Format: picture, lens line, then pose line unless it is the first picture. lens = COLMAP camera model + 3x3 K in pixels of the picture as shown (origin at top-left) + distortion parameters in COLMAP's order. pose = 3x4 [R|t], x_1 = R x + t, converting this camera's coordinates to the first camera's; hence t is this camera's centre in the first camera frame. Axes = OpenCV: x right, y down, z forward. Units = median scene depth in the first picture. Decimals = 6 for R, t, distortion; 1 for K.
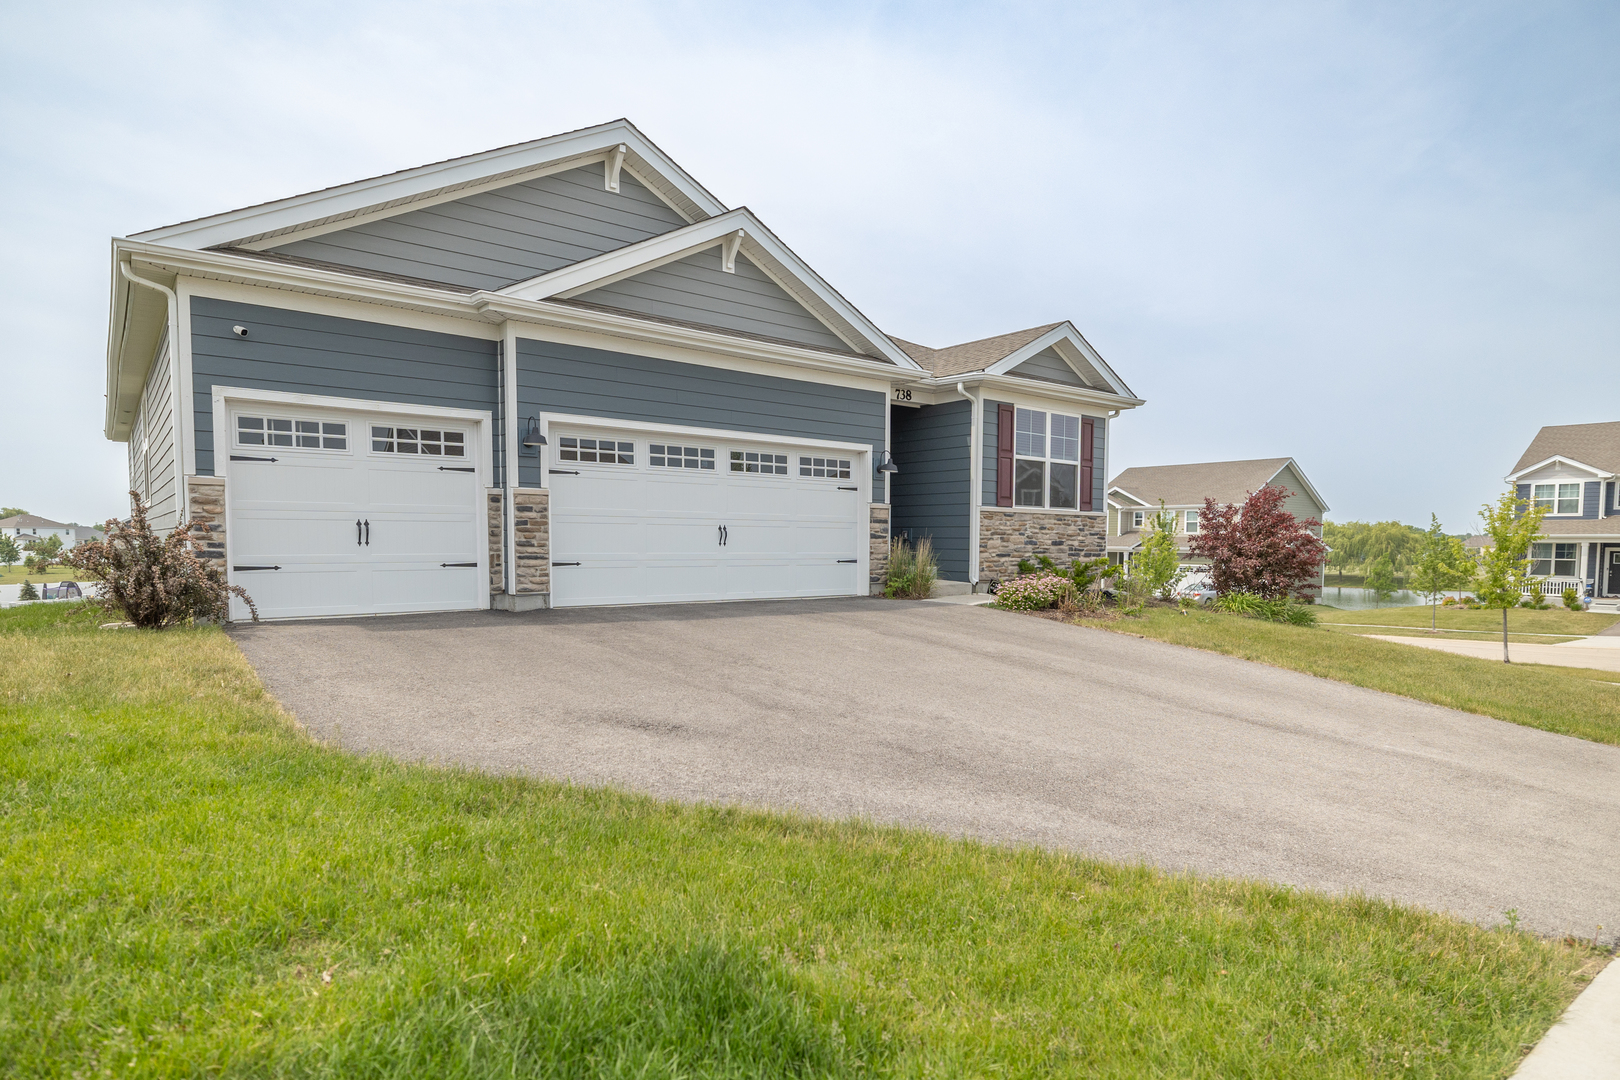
lens RADIAL K [[853.5, 0, 809.3], [0, 853.5, 525.1], [0, 0, 1]] dist [0.000243, 0.000510]
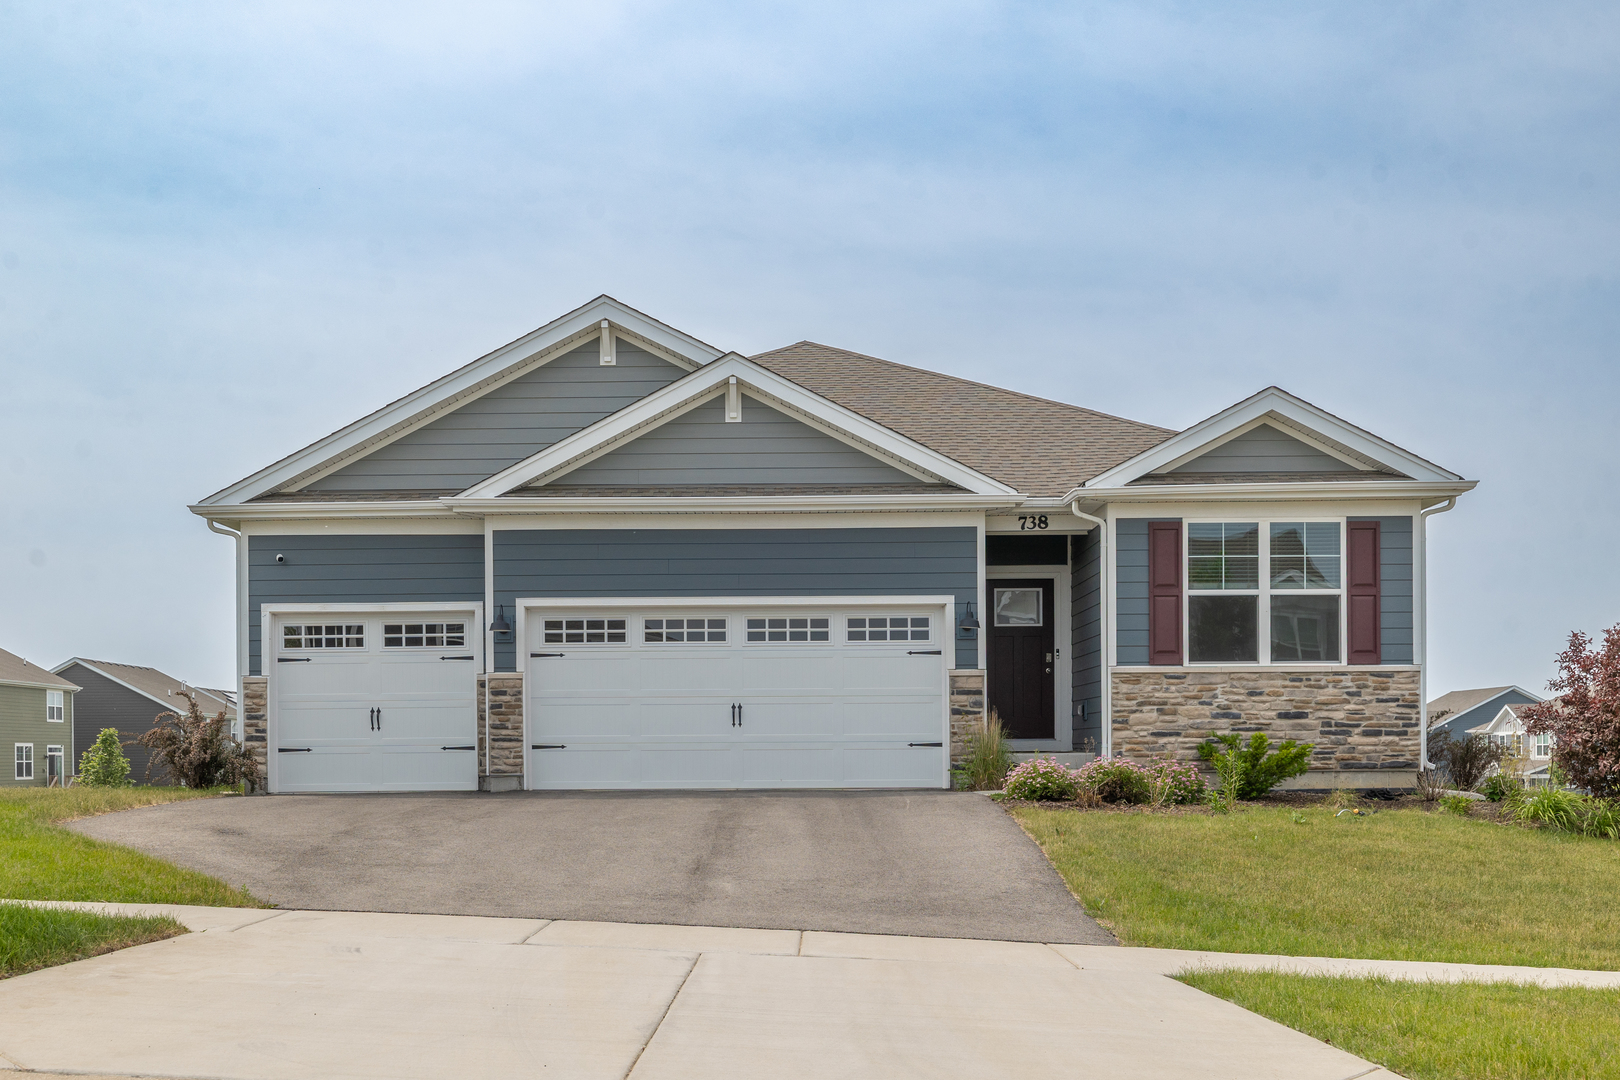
lens RADIAL K [[1669.4, 0, 809.6], [0, 1669.4, 546.0], [0, 0, 1]] dist [-0.010905, 0.000000]
pose [[0.808426, -0.089585, -0.581740, 0.987414], [0.025397, 0.992738, -0.117583, 0.043802], [0.588050, 0.080282, 0.804831, -0.363915]]
